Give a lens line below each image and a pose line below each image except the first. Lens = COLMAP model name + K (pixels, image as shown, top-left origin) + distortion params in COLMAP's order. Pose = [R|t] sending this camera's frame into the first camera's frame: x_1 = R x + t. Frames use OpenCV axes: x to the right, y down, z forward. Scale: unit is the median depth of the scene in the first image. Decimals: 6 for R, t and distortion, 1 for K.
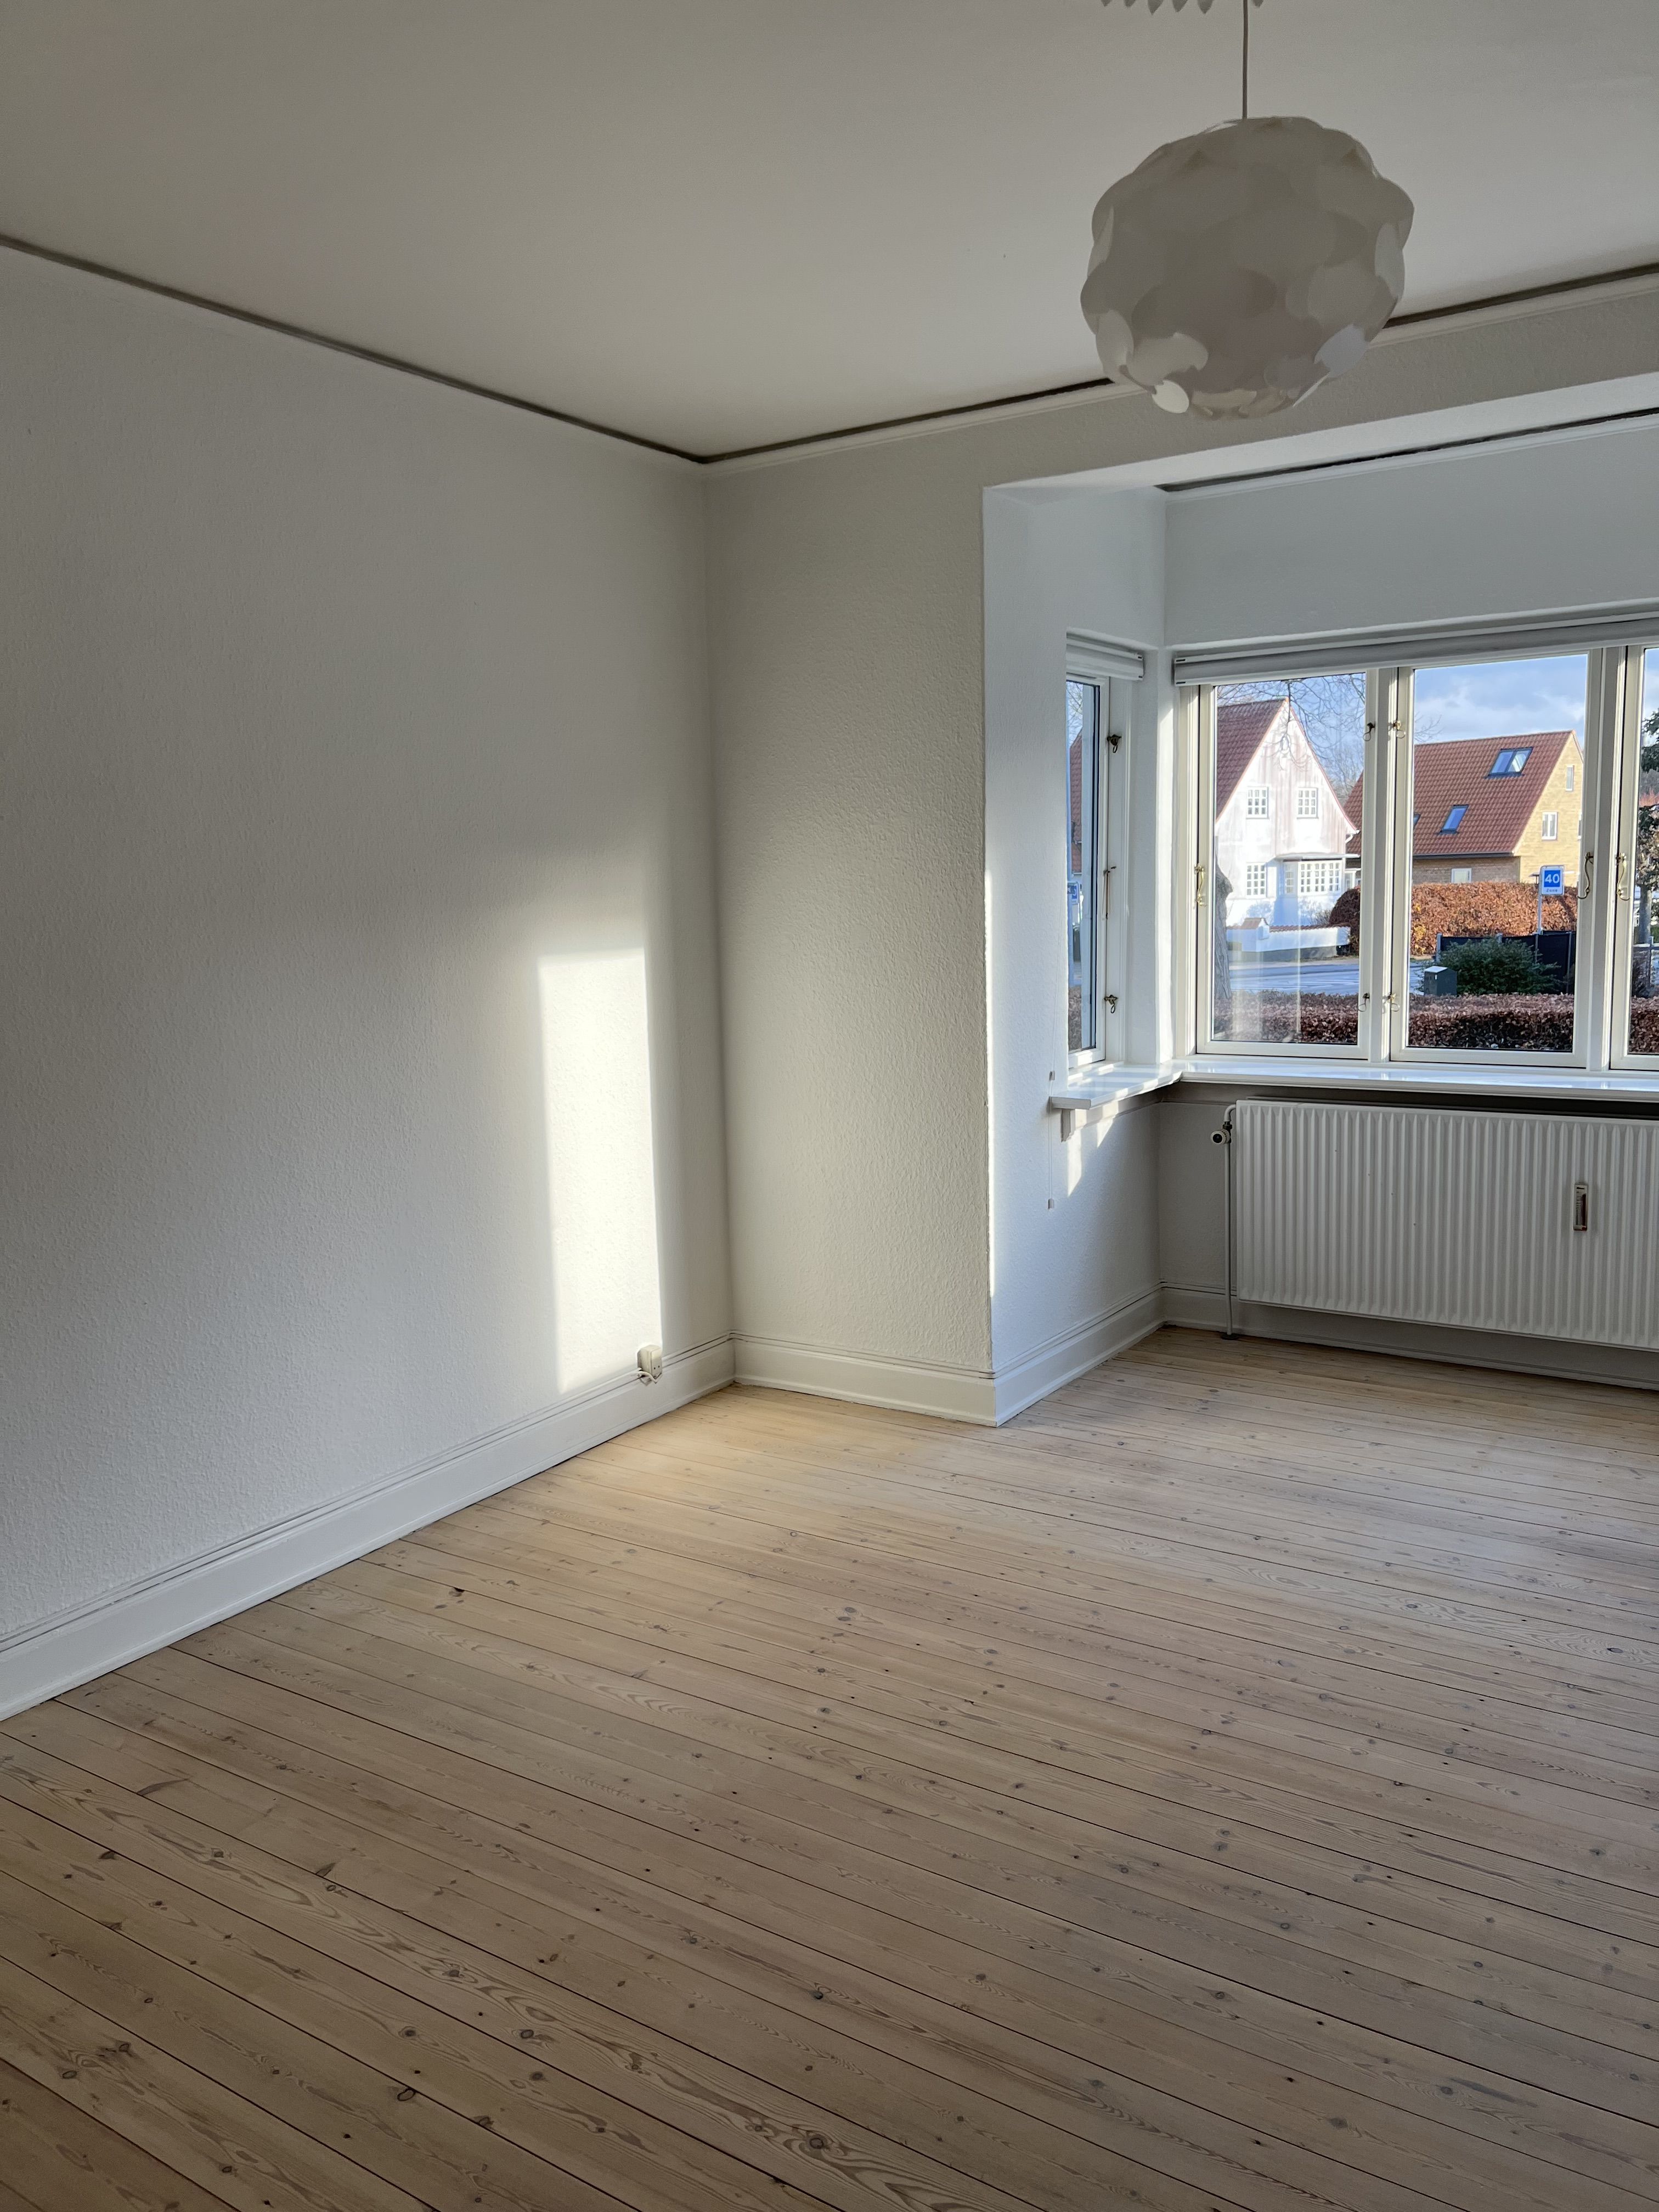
lens RADIAL K [[1659.3, 0, 819.3], [0, 1659.3, 1106.1], [0, 0, 1]] dist [0.038468, -0.037599]
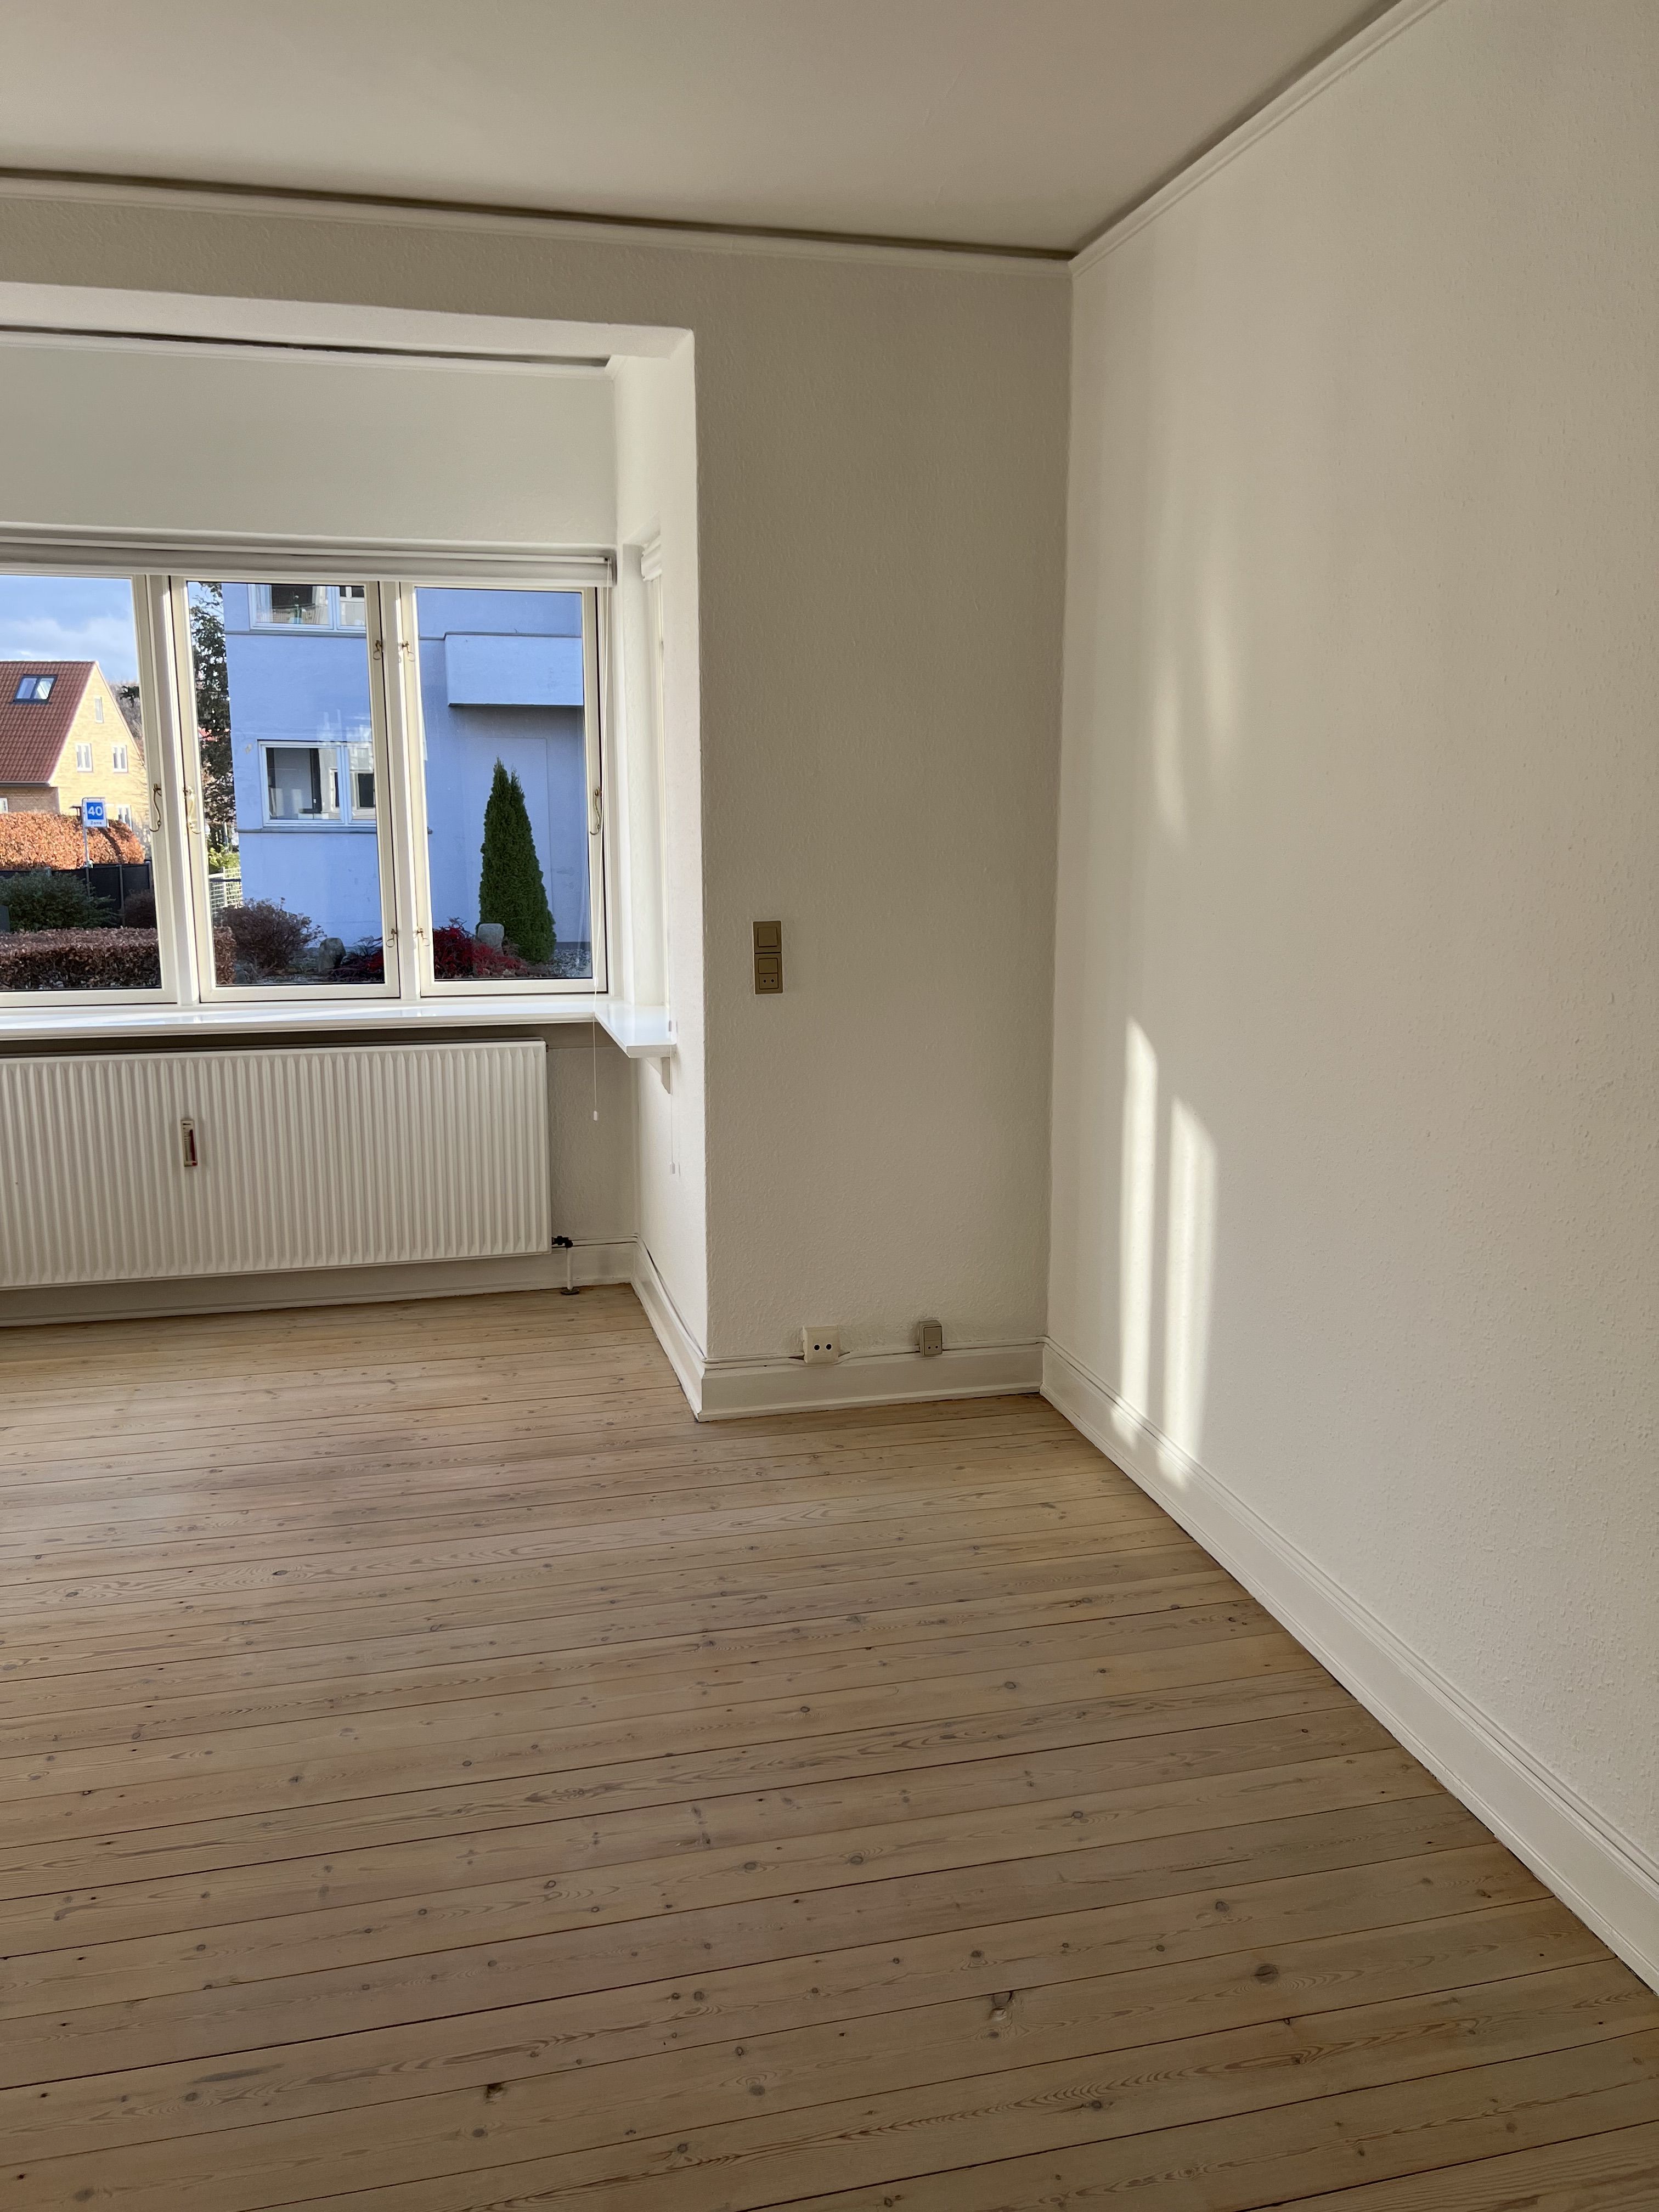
lens RADIAL K [[1659.3, 0, 829.2], [0, 1659.3, 1102.9], [0, 0, 1]] dist [0.038468, -0.037599]
pose [[0.681107, -0.106181, 0.724444, -0.002491], [0.078975, 0.994310, 0.071485, -0.004316], [-0.727912, 0.008524, 0.685618, 0.039705]]
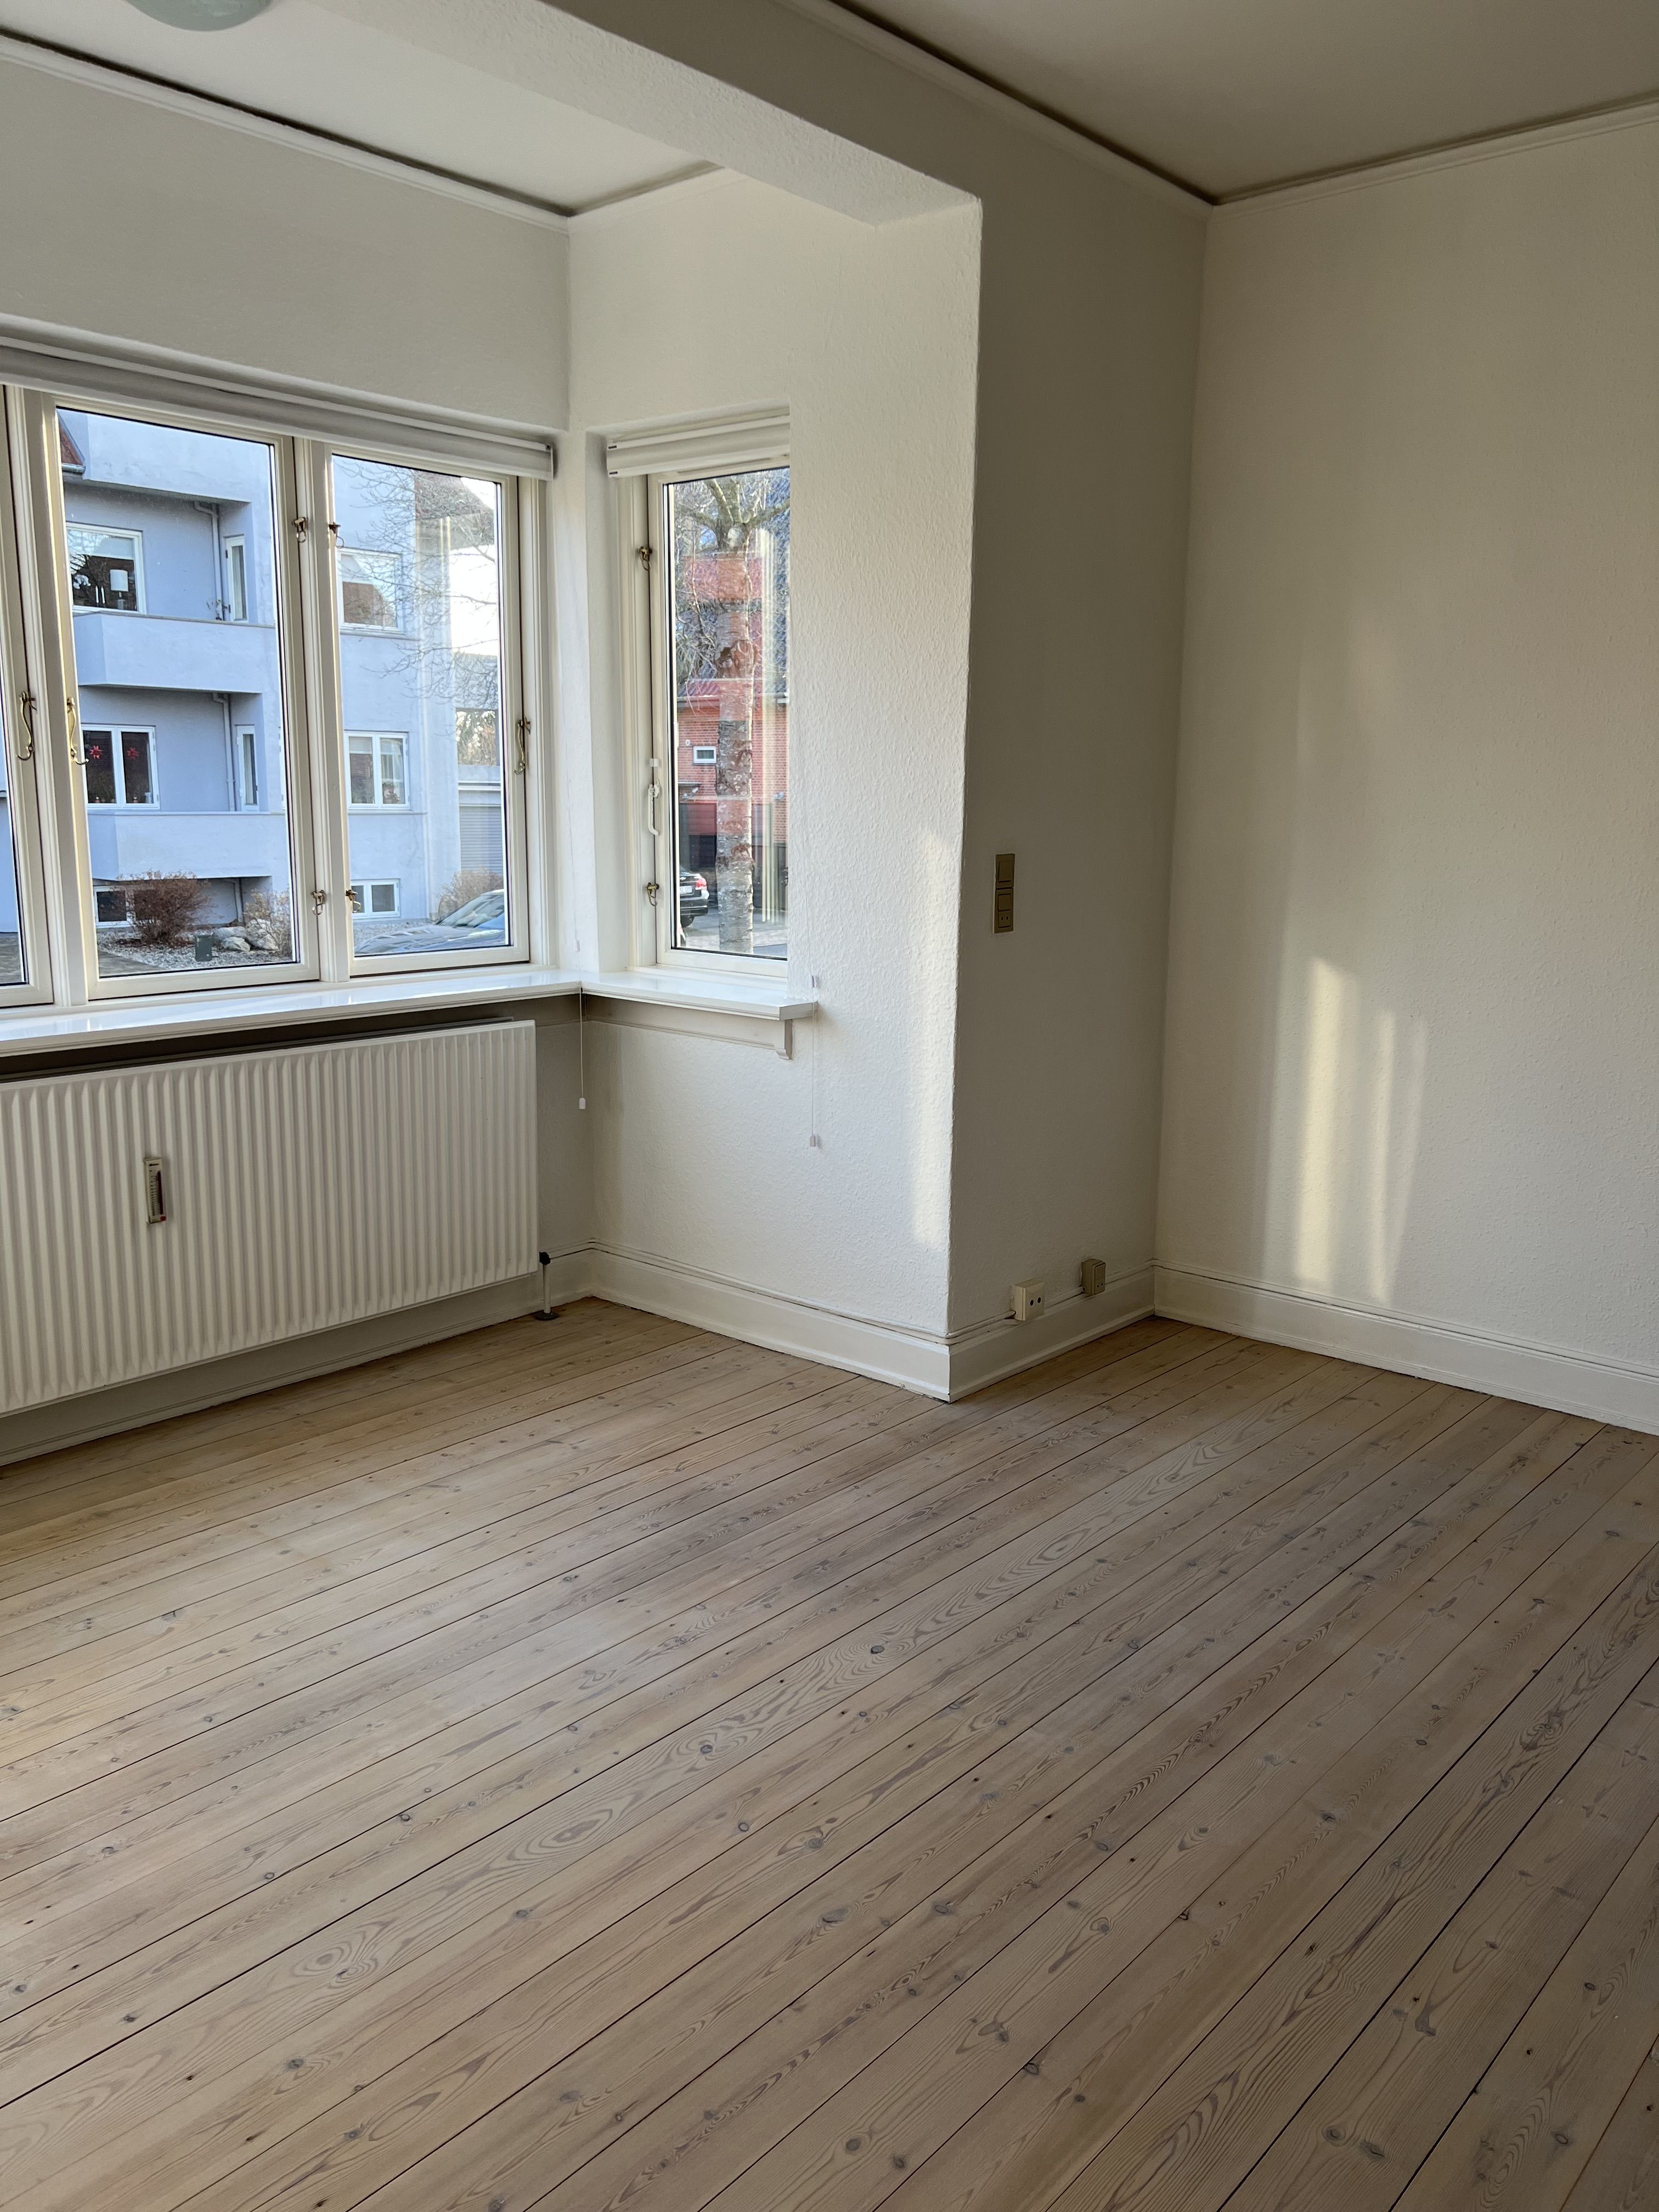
lens RADIAL K [[1659.3, 0, 826.4], [0, 1659.3, 1105.3], [0, 0, 1]] dist [0.038468, -0.037599]
pose [[0.140871, -0.154610, 0.977881, -0.207300], [0.122739, 0.982838, 0.137712, -0.040257], [-0.982390, 0.100624, 0.157430, 0.611595]]
